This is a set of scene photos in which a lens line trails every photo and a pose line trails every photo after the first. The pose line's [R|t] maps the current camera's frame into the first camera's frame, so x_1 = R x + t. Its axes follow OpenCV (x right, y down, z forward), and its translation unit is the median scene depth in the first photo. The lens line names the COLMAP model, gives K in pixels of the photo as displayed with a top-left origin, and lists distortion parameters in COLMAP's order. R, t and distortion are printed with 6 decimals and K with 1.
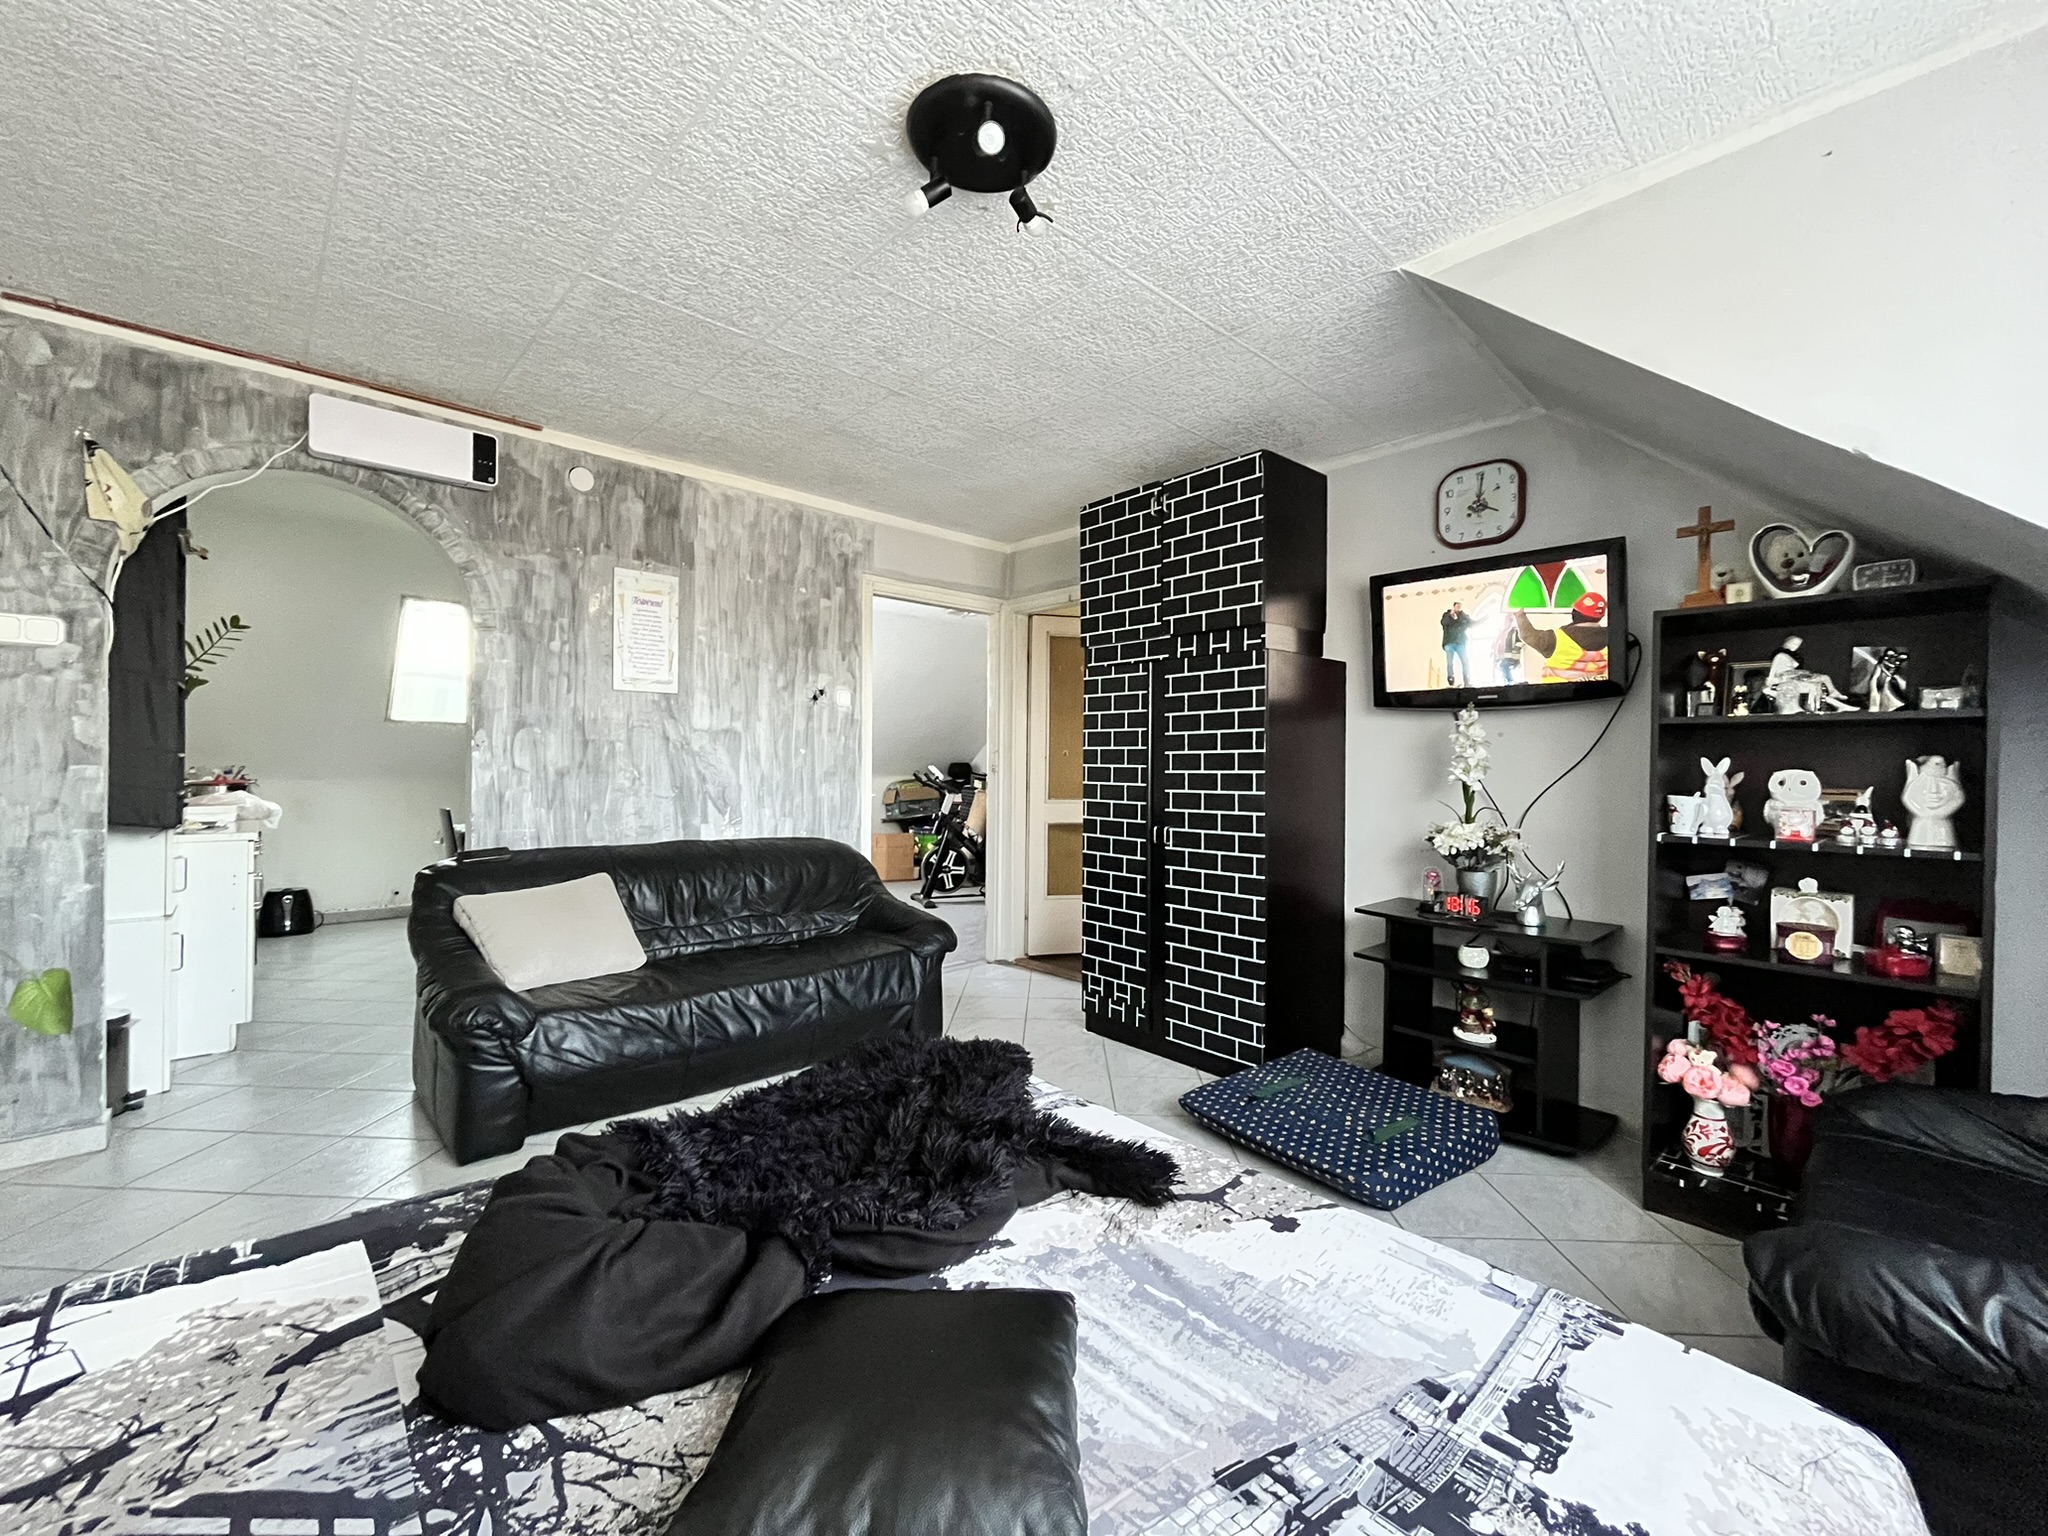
lens RADIAL K [[827.8, 0, 1027.0], [0, 827.8, 763.6], [0, 0, 1]] dist [-0.004665, 0.000248]
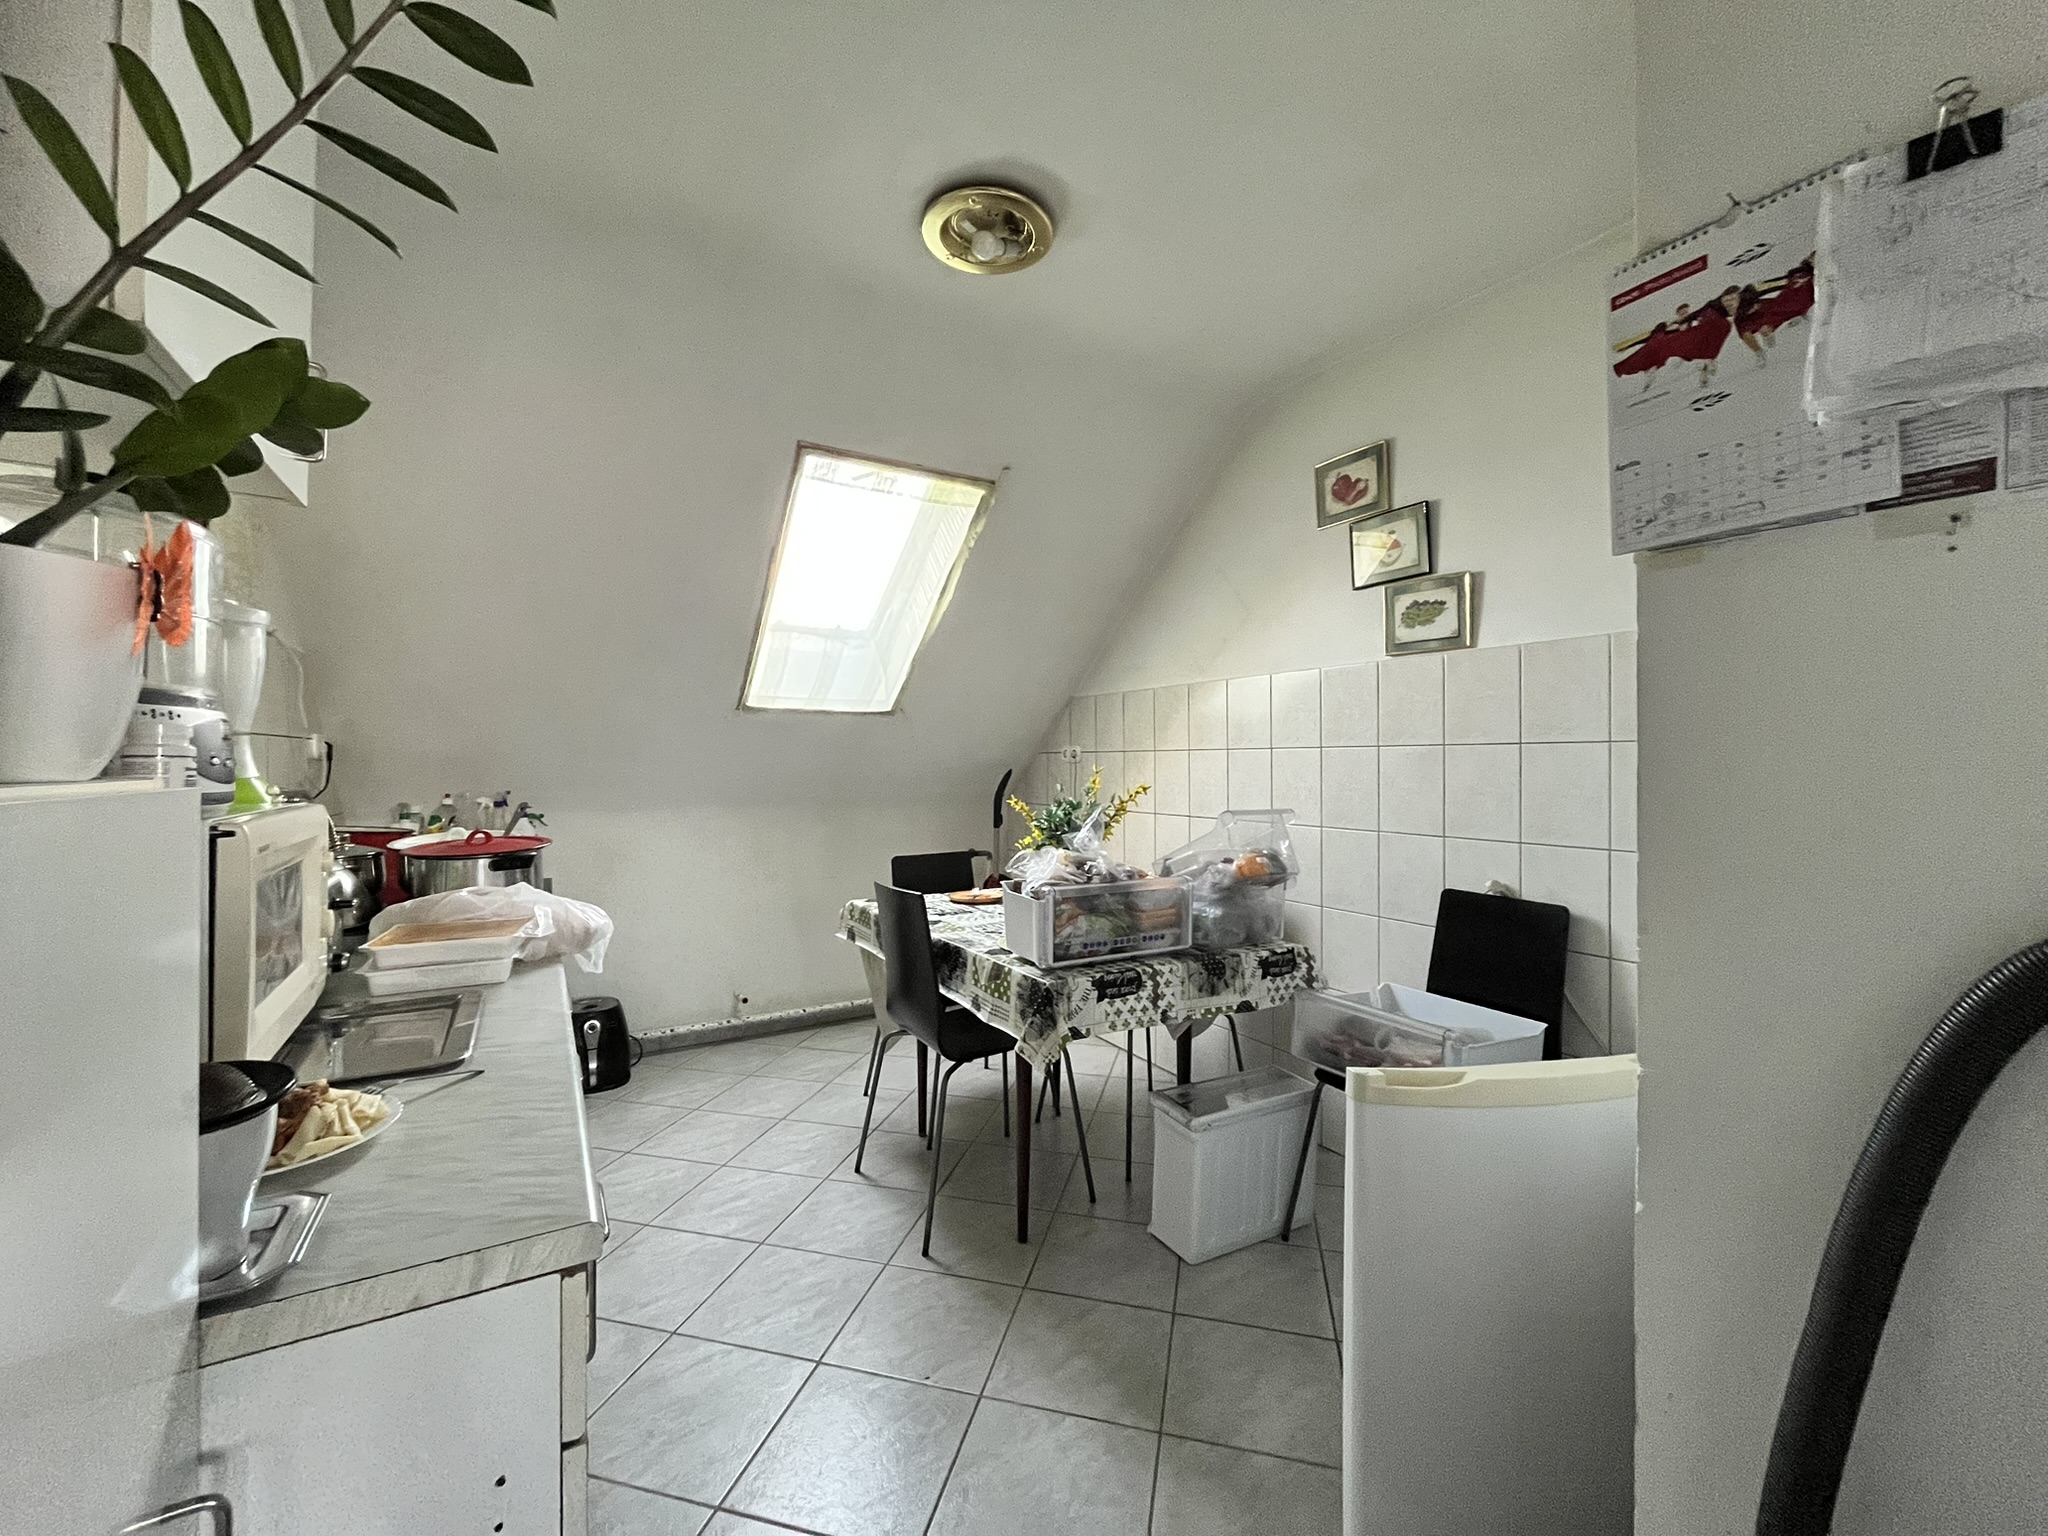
lens RADIAL K [[827.8, 0, 1019.4], [0, 827.8, 760.4], [0, 0, 1]] dist [-0.004665, 0.000248]
pose [[0.976073, -0.007544, -0.217310, -0.475123], [0.007306, 0.999972, -0.001897, -0.013429], [0.217318, 0.000264, 0.976101, 0.498301]]
